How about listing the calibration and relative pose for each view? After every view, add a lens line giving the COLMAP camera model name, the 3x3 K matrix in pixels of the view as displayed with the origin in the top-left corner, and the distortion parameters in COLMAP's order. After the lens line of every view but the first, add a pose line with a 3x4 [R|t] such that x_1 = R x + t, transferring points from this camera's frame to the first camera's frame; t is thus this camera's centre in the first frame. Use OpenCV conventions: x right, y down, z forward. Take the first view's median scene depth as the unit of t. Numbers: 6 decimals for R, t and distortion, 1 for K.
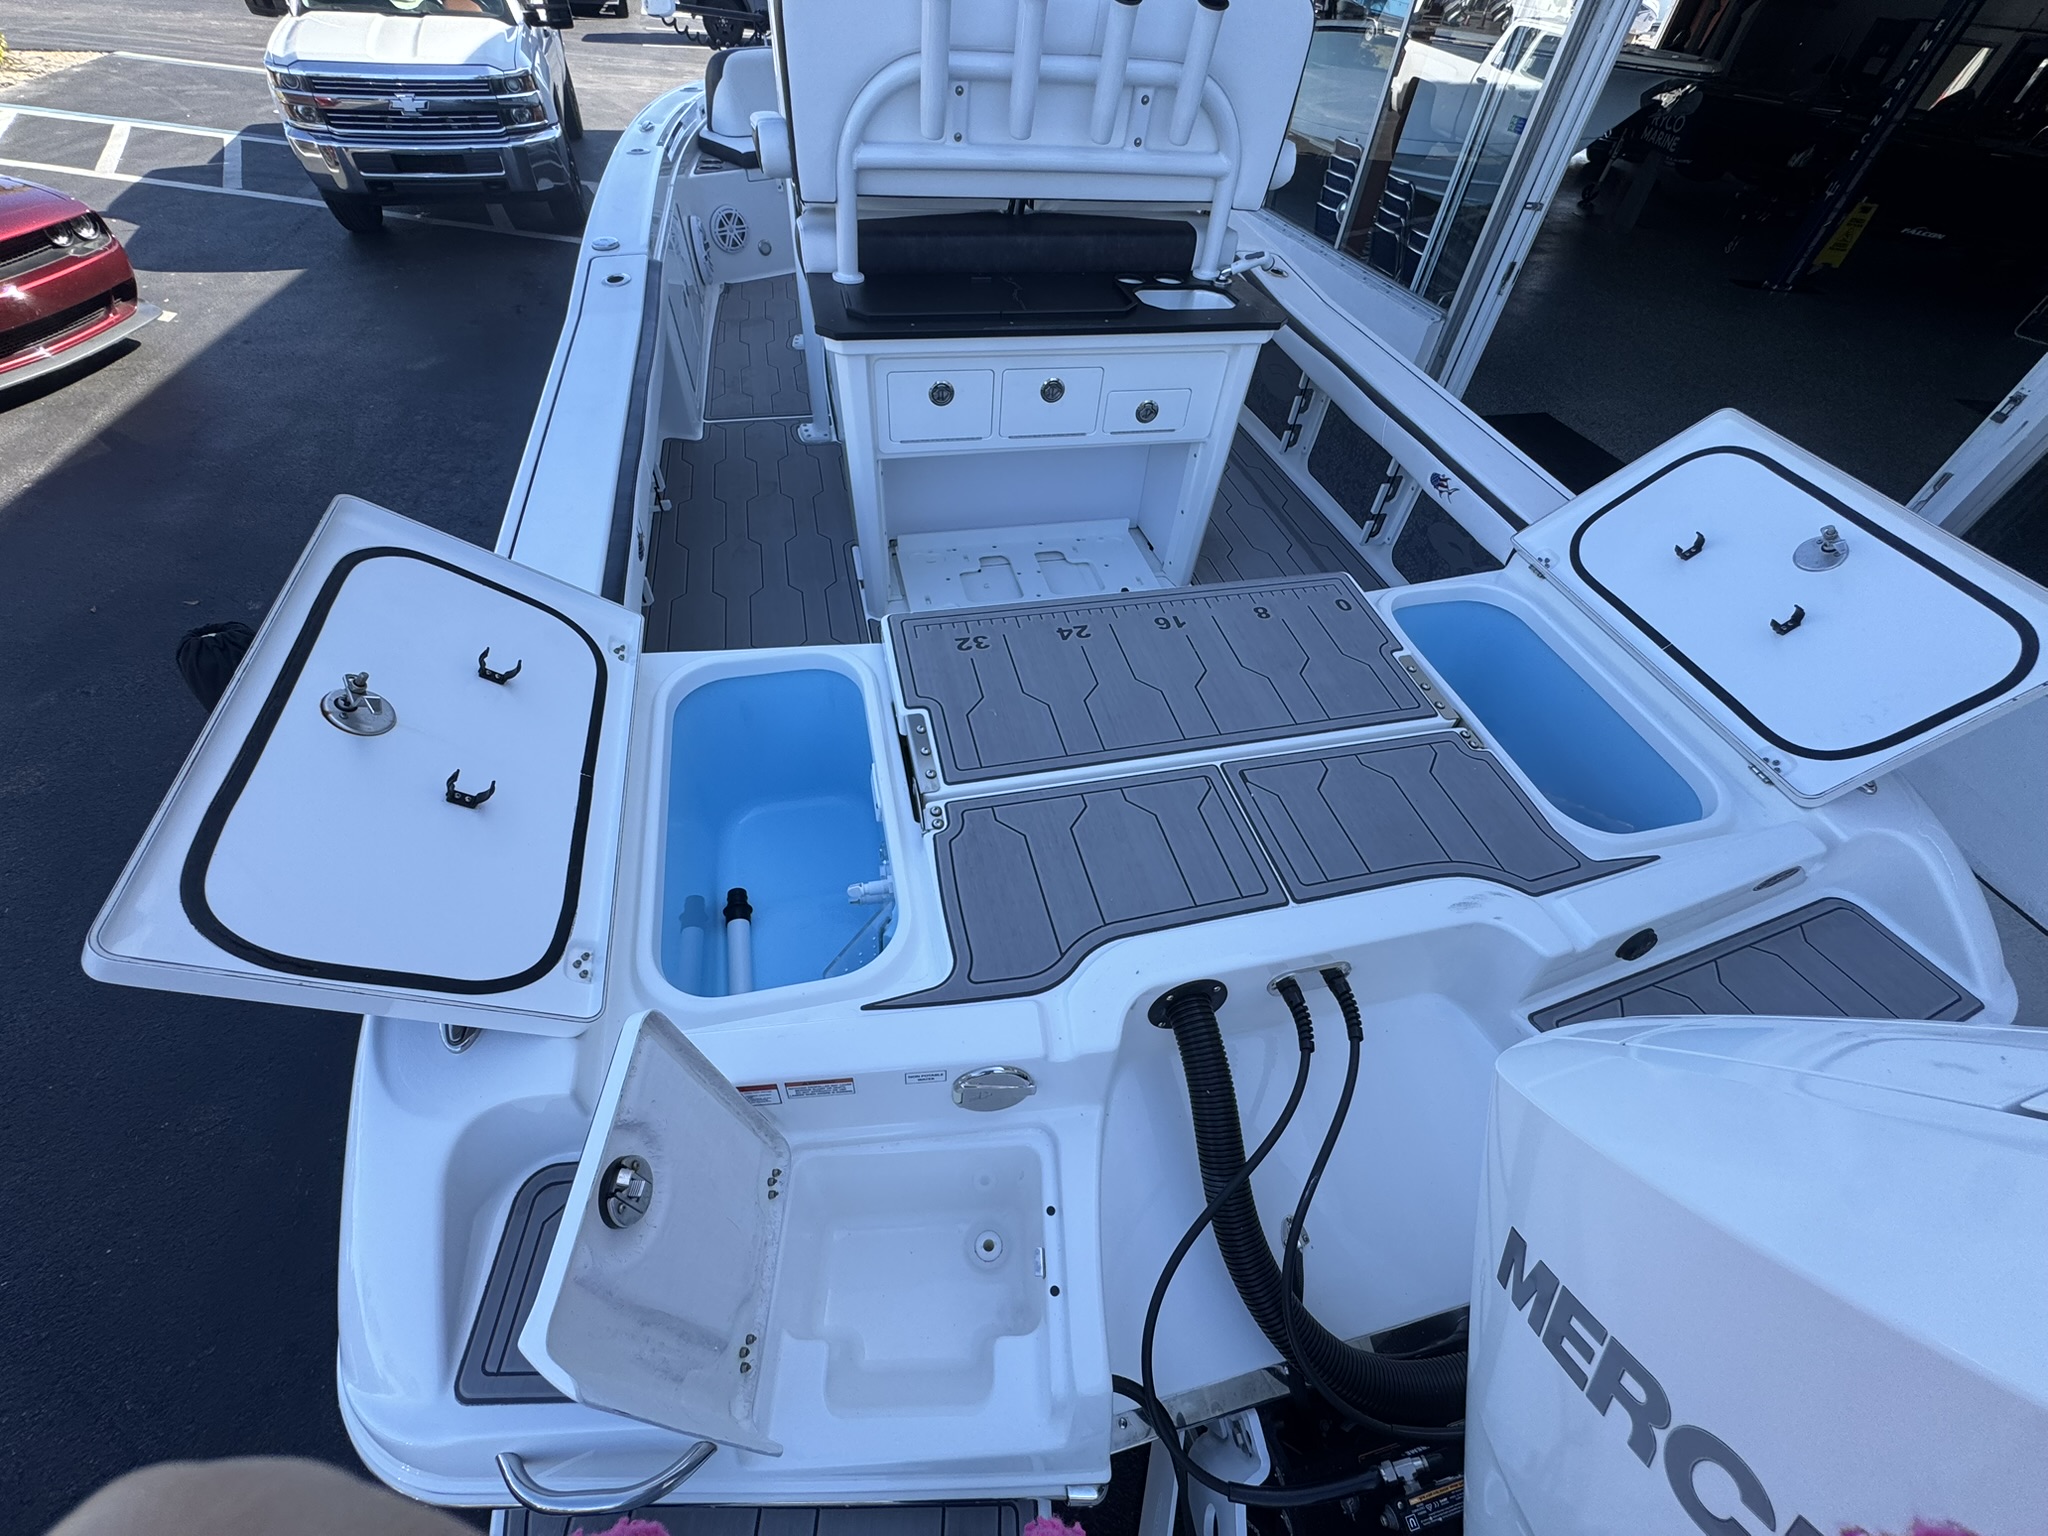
lens RADIAL K [[824.1, 0, 1024.0], [0, 824.1, 768.0], [0, 0, 1]] dist [-0.002176, -0.000325]
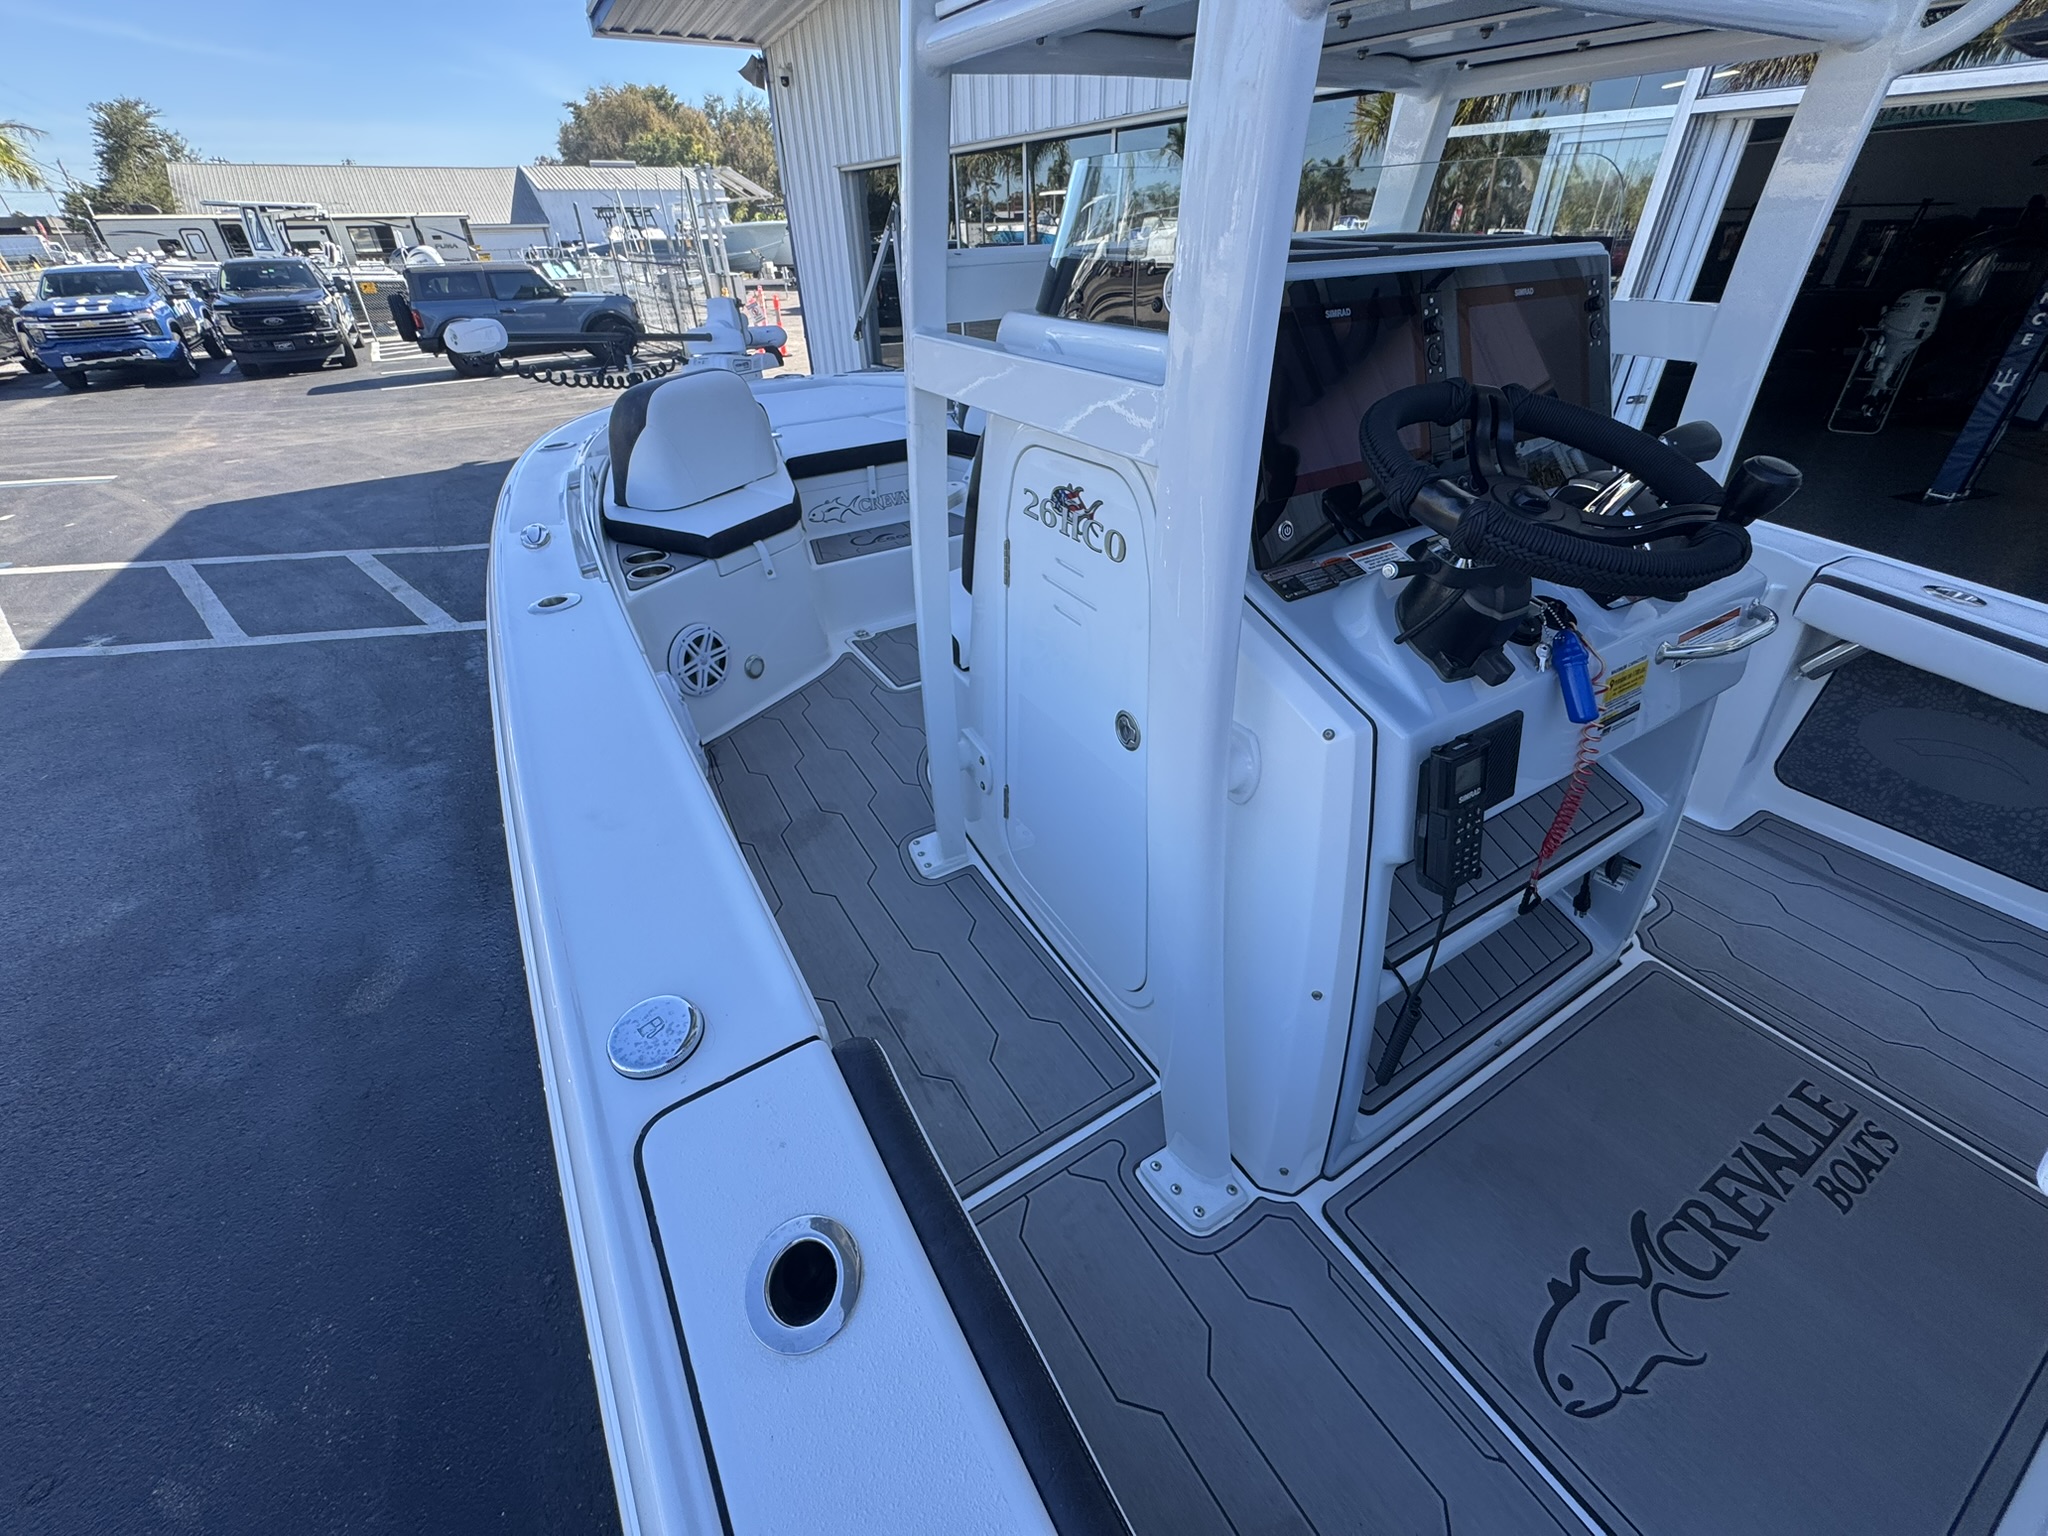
lens RADIAL K [[824.1, 0, 1024.0], [0, 824.1, 768.0], [0, 0, 1]] dist [-0.002176, -0.000325]
pose [[0.949212, -0.240361, 0.203034, -0.207448], [0.279187, 0.941001, -0.191237, -0.309871], [-0.145090, 0.238209, 0.960315, 0.335308]]
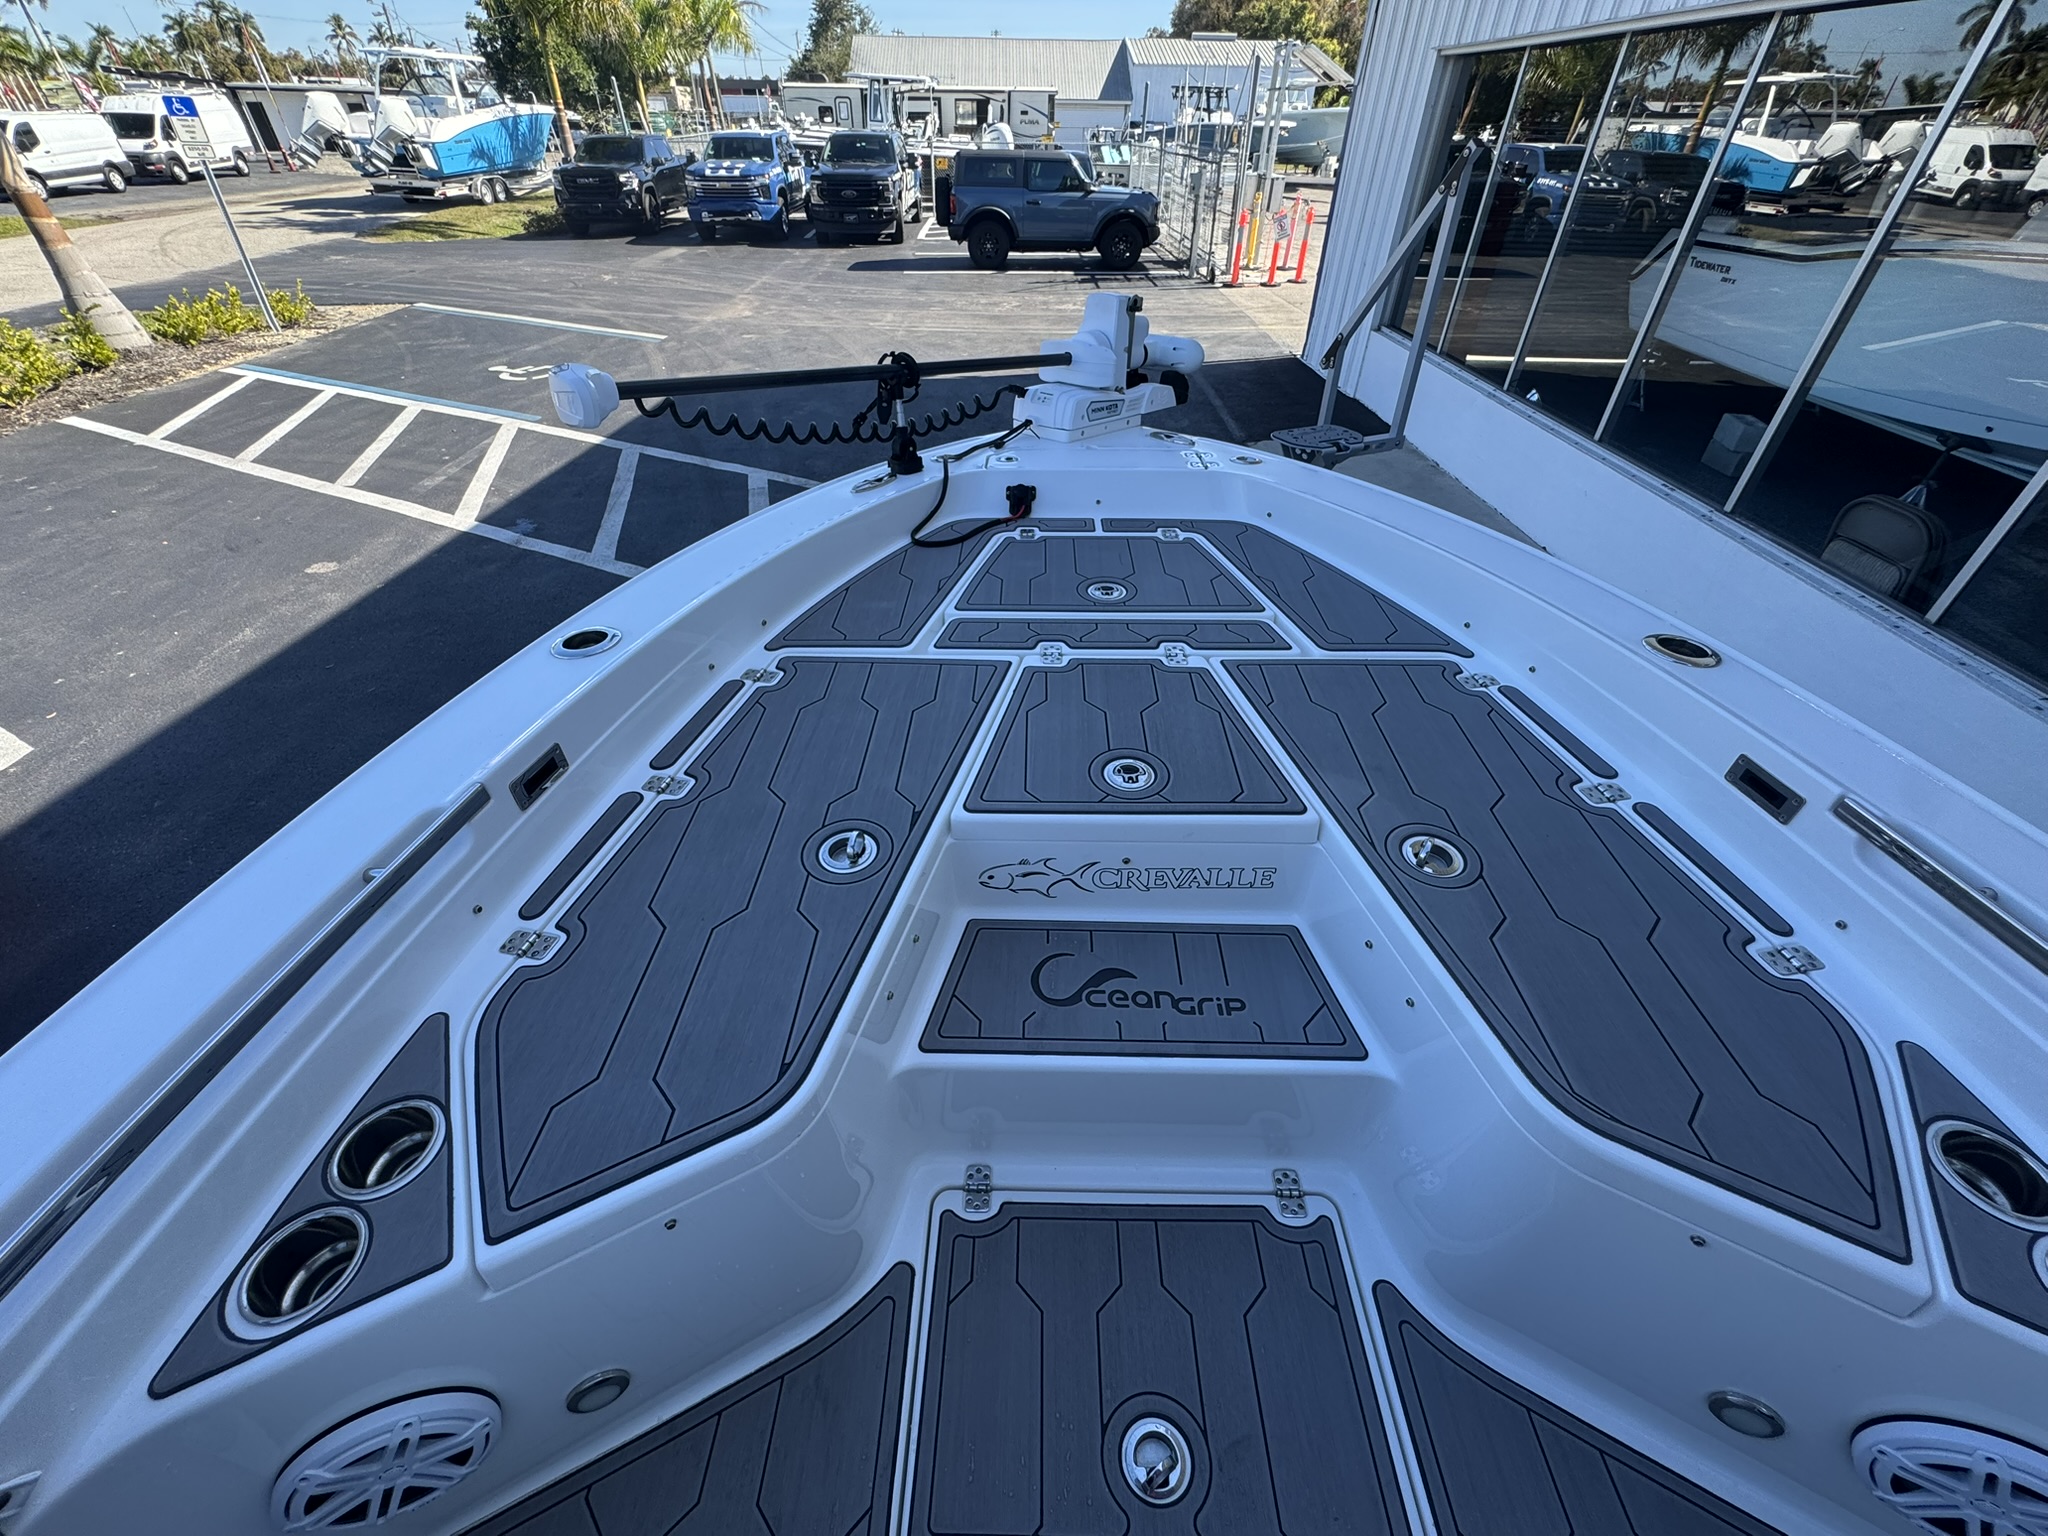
lens RADIAL K [[816.6, 0, 1024.0], [0, 816.6, 768.0], [0, 0, 1]] dist [0.000895, -0.004247]
pose [[0.965361, 0.111501, -0.235894, -0.117337], [-0.144208, 0.981462, -0.126239, -0.629773], [0.217446, 0.155884, 0.963544, 0.602930]]
